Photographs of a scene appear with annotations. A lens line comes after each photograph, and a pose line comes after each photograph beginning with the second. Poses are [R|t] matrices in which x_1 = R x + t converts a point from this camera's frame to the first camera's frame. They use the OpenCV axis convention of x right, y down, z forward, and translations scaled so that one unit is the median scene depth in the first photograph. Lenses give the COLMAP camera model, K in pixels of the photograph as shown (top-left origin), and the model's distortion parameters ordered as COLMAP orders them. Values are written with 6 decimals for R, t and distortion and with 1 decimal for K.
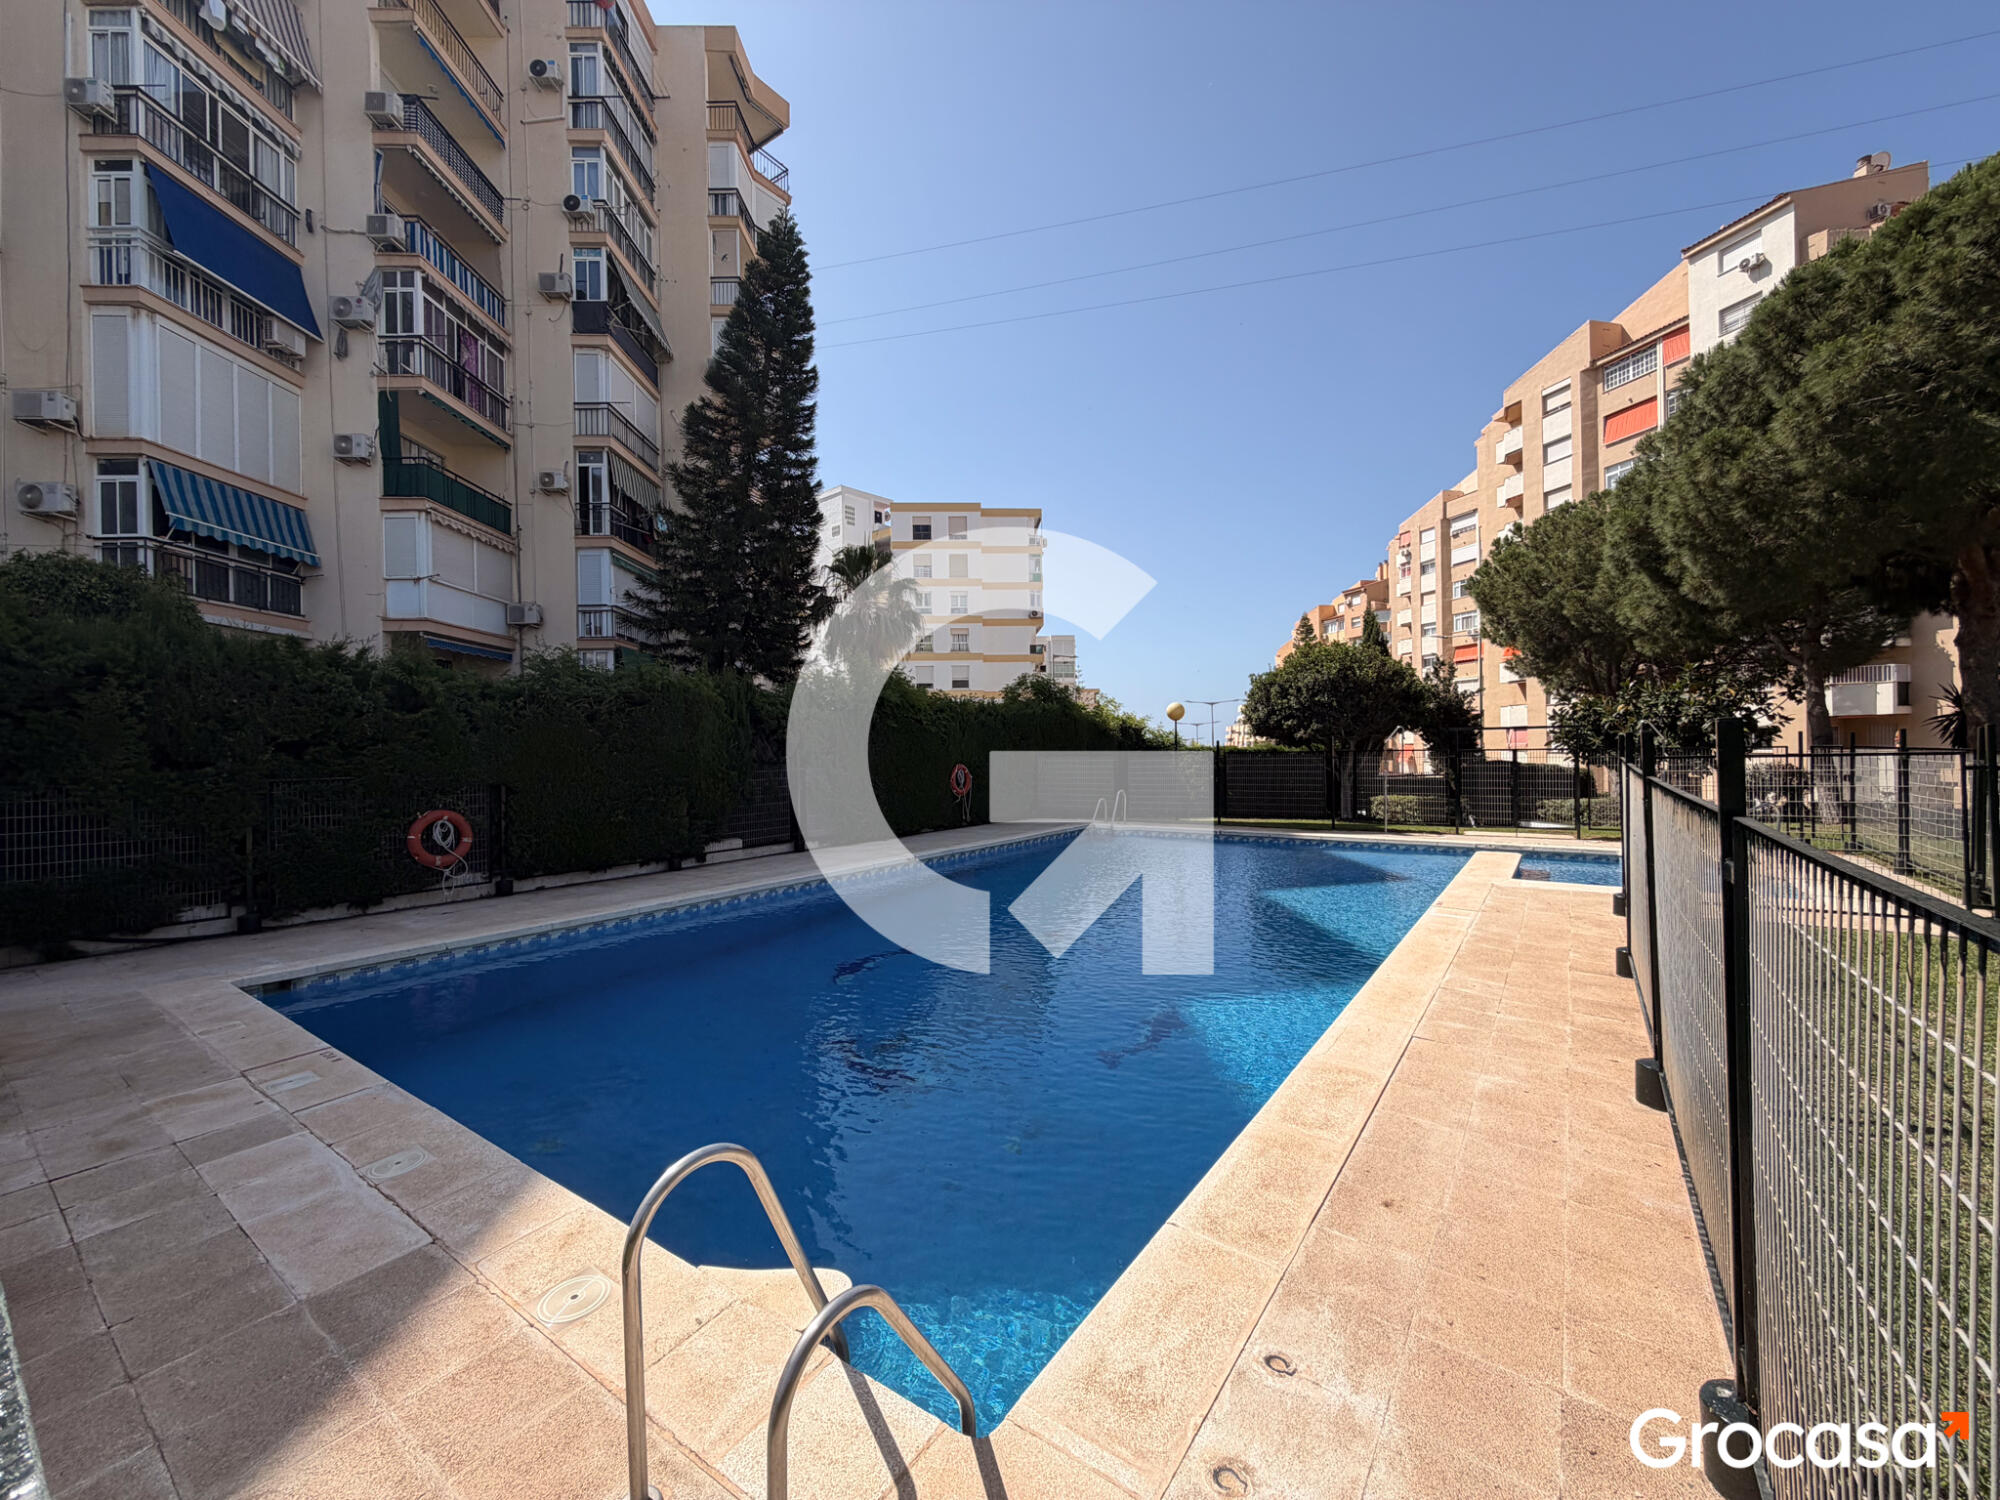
lens RADIAL K [[795.8, 0, 994.8], [0, 795.8, 752.1], [0, 0, 1]] dist [0.000406, 0.000269]
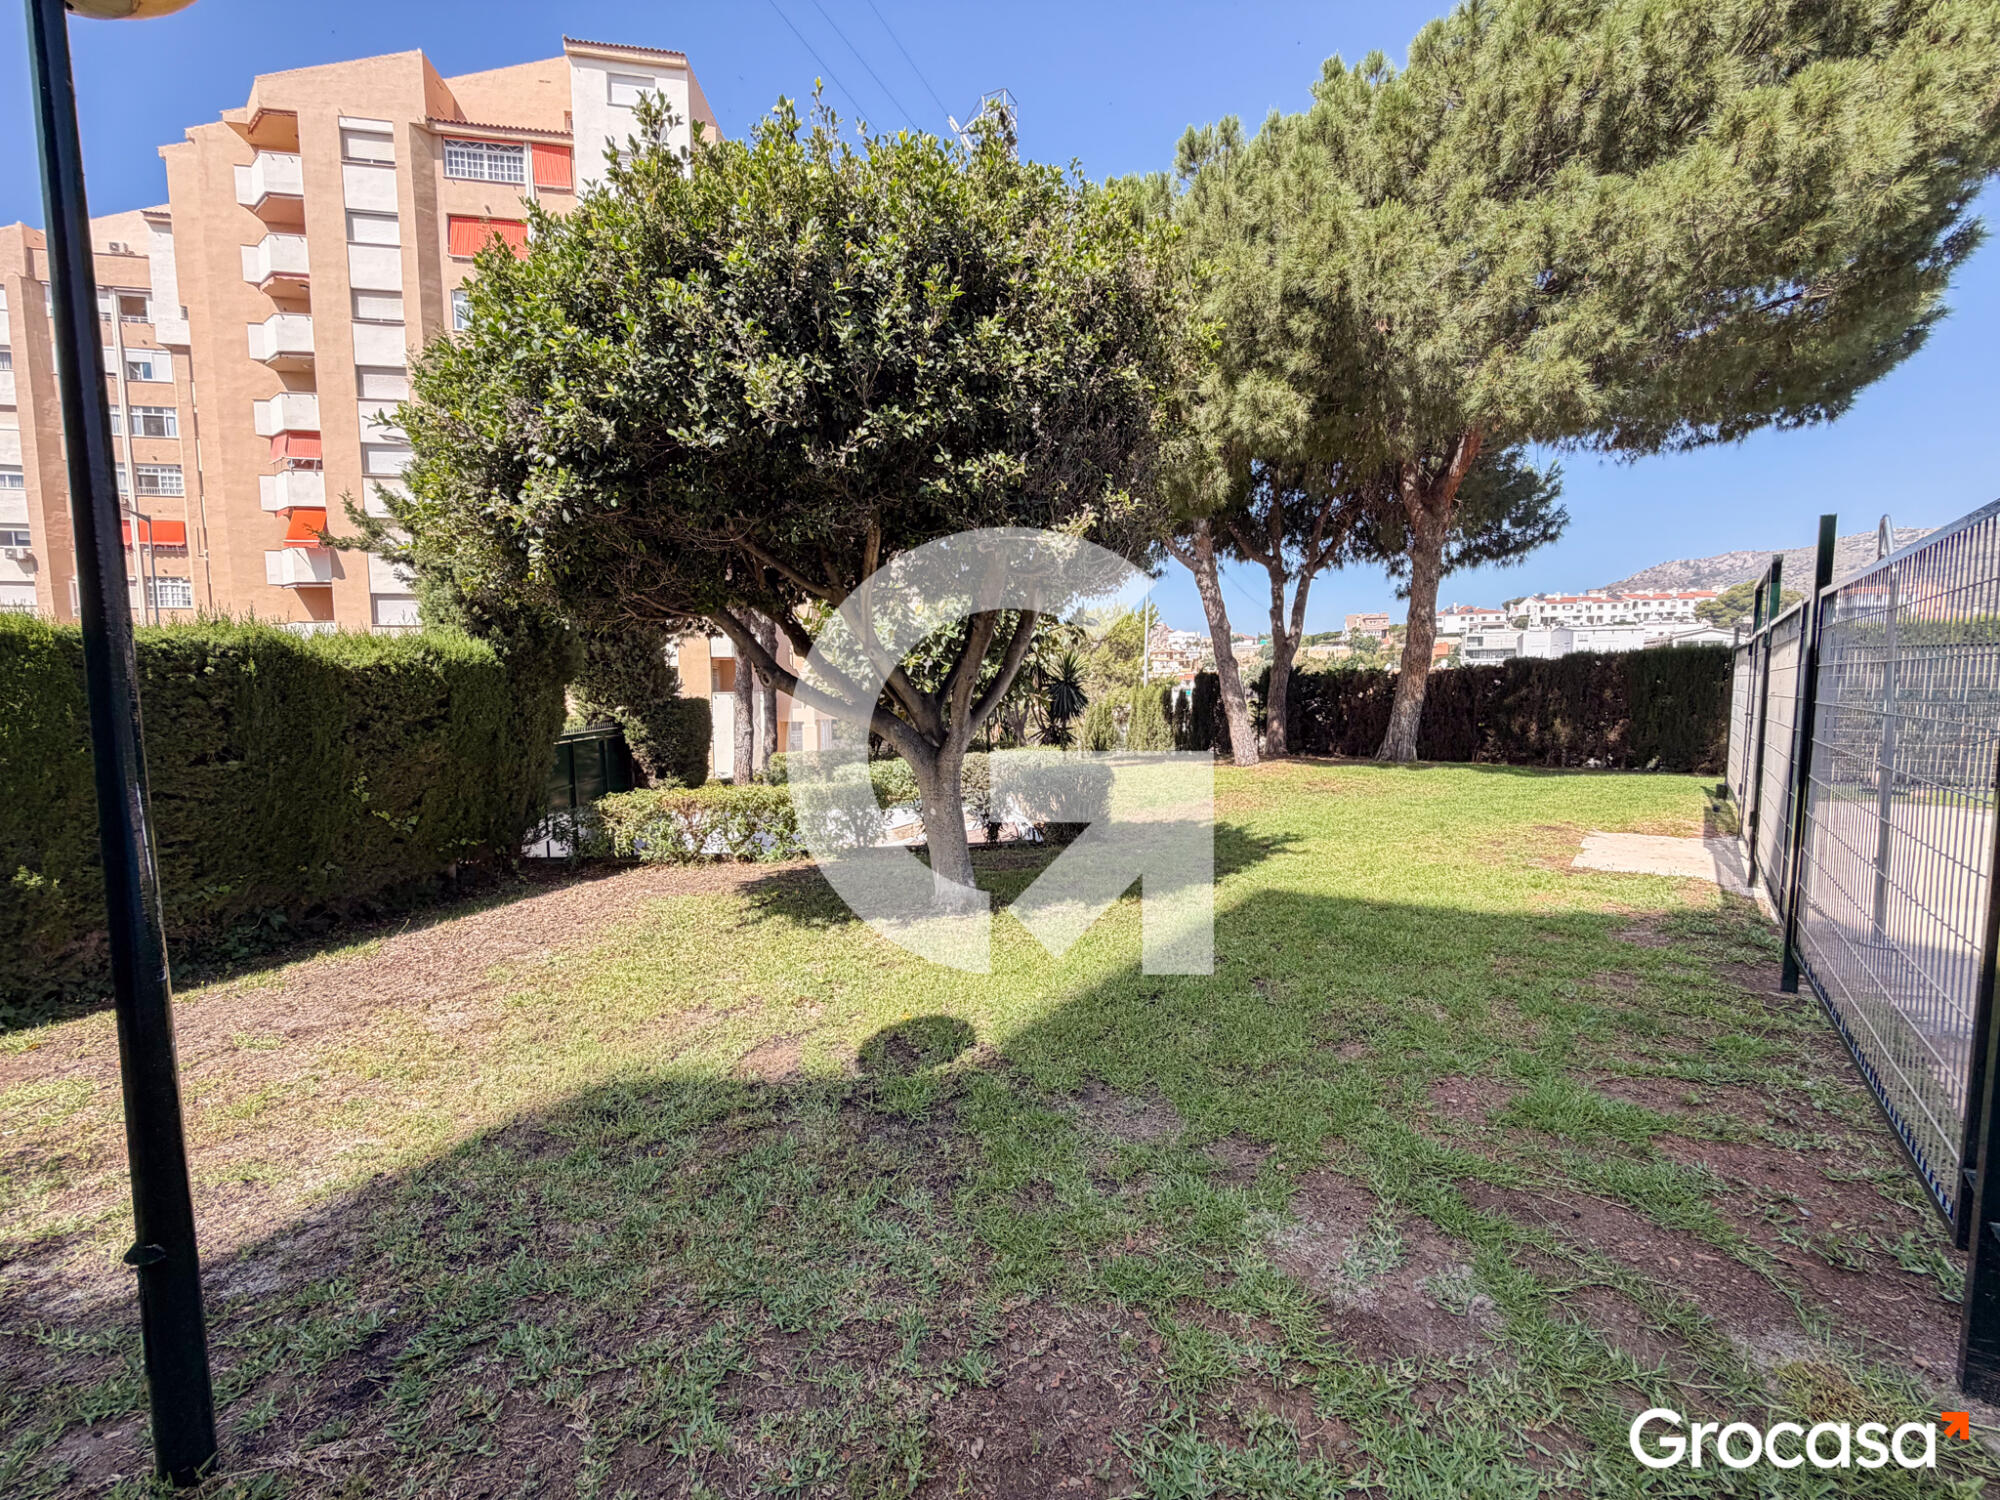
lens RADIAL K [[795.4, 0, 995.0], [0, 795.4, 752.3], [0, 0, 1]] dist [-0.000051, 0.000284]
pose [[0.078790, -0.063710, 0.994853, 0.199987], [0.013402, 0.997933, 0.062846, 0.033697], [-0.996801, 0.008382, 0.079481, 1.196329]]
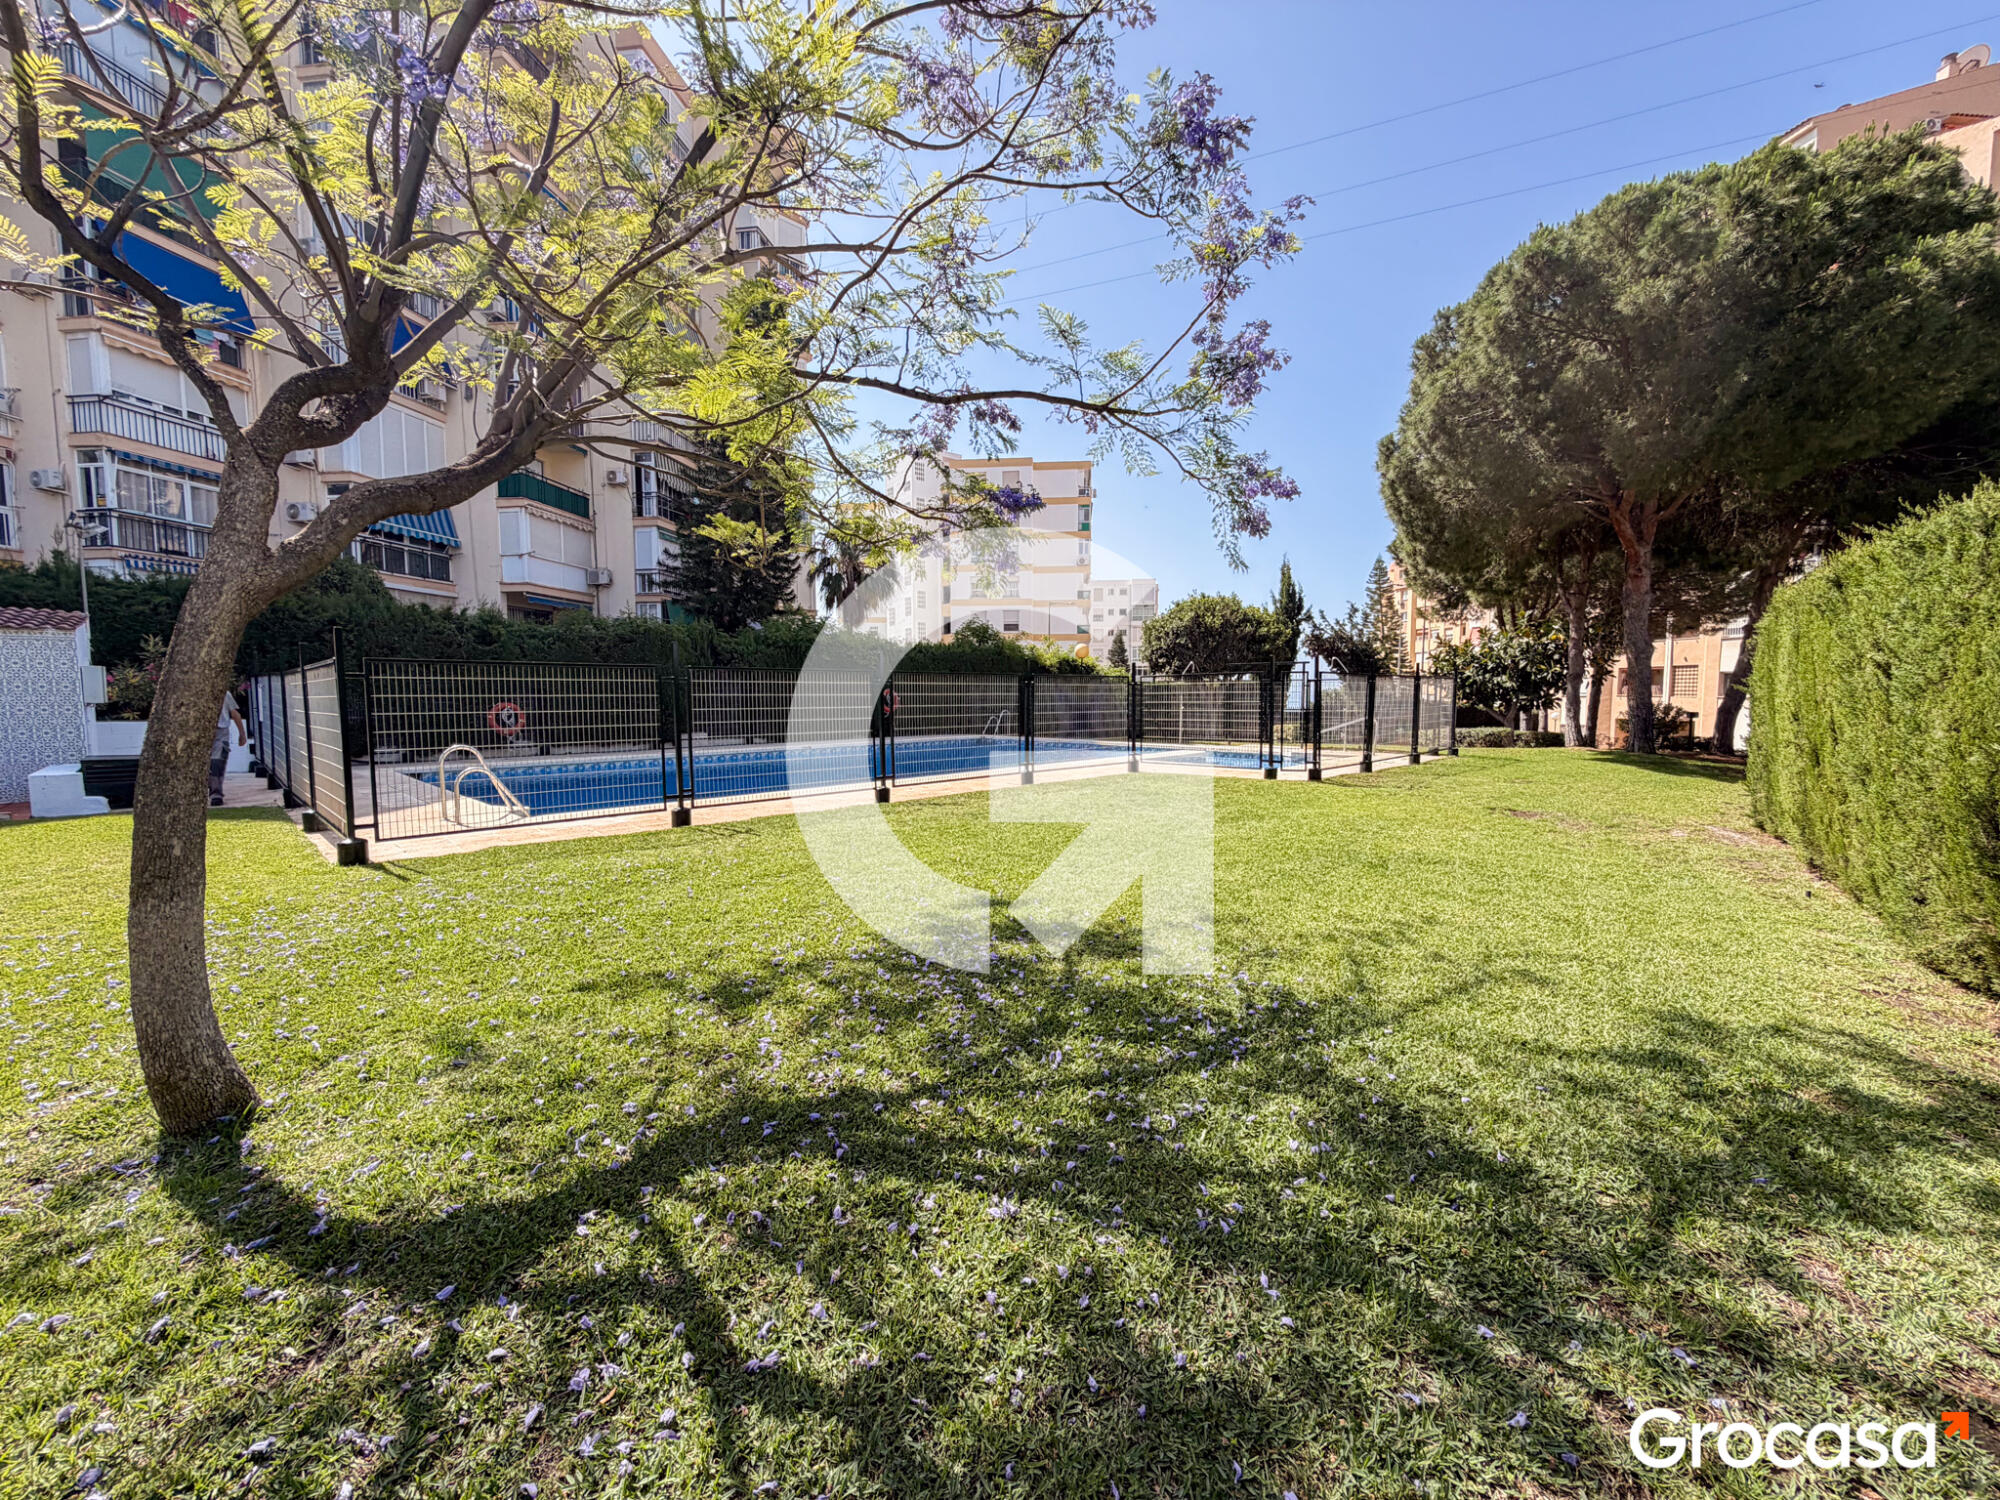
lens RADIAL K [[795.8, 0, 994.8], [0, 795.8, 752.1], [0, 0, 1]] dist [0.000406, 0.000269]
pose [[0.987712, 0.025967, -0.154113, 0.369401], [-0.014840, 0.997228, 0.072918, 0.022183], [0.155579, -0.069735, 0.985359, -0.325937]]
